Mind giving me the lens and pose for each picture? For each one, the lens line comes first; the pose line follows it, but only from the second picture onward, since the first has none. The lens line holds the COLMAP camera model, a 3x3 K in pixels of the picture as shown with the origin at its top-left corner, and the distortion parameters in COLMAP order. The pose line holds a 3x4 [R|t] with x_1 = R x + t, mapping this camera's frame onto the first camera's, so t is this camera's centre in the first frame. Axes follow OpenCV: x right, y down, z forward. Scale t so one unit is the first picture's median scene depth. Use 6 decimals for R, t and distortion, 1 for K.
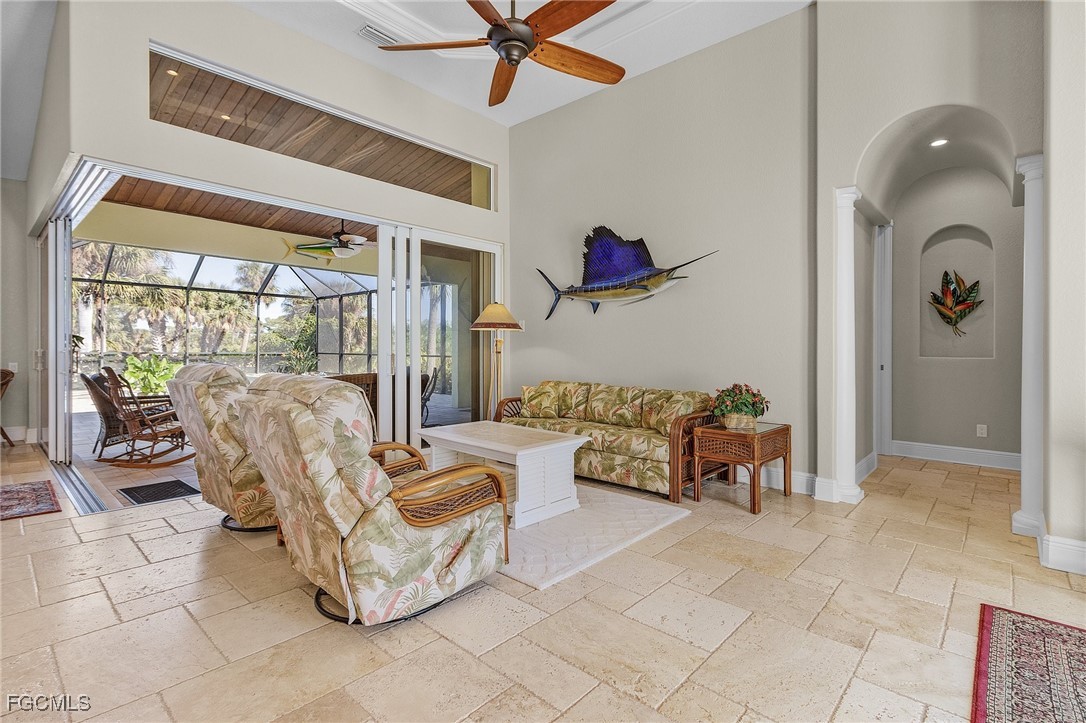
lens RADIAL K [[509.8, 0, 542.6], [0, 509.8, 351.3], [0, 0, 1]] dist [-0.000671, -0.000356]
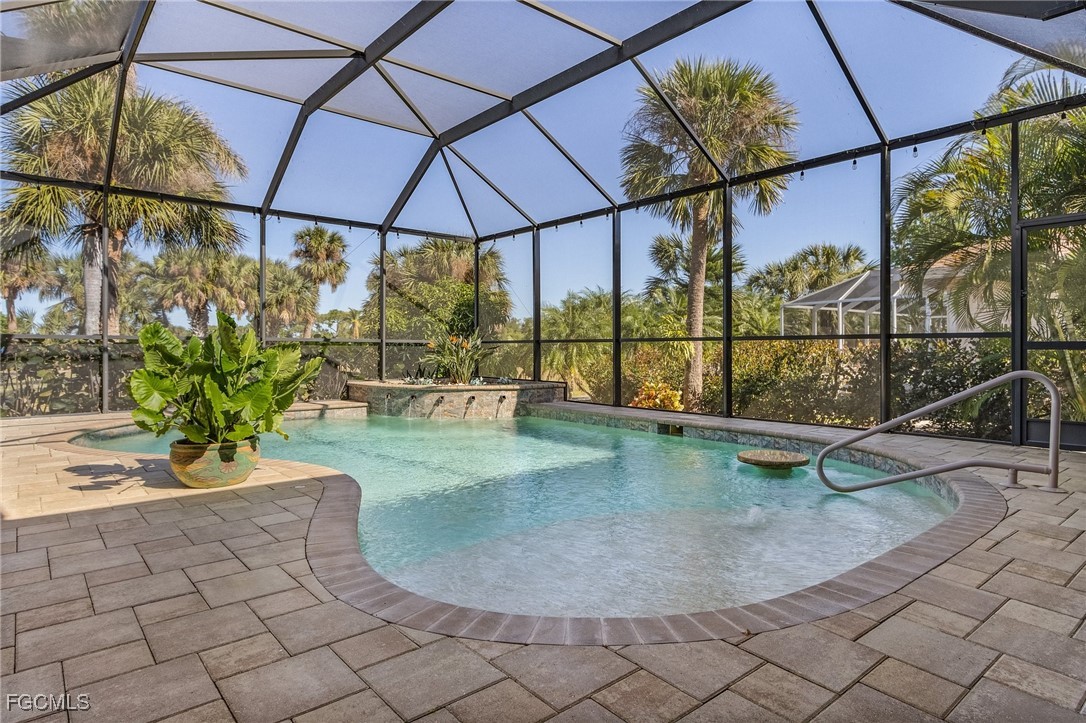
lens RADIAL K [[622.1, 0, 543.9], [0, 622.1, 362.5], [0, 0, 1]] dist [0.001331, 0.000415]
pose [[0.990868, 0.002290, -0.134816, -0.141800], [-0.000599, 0.999921, 0.012587, 0.007663], [0.134834, -0.012391, 0.990791, 0.178796]]
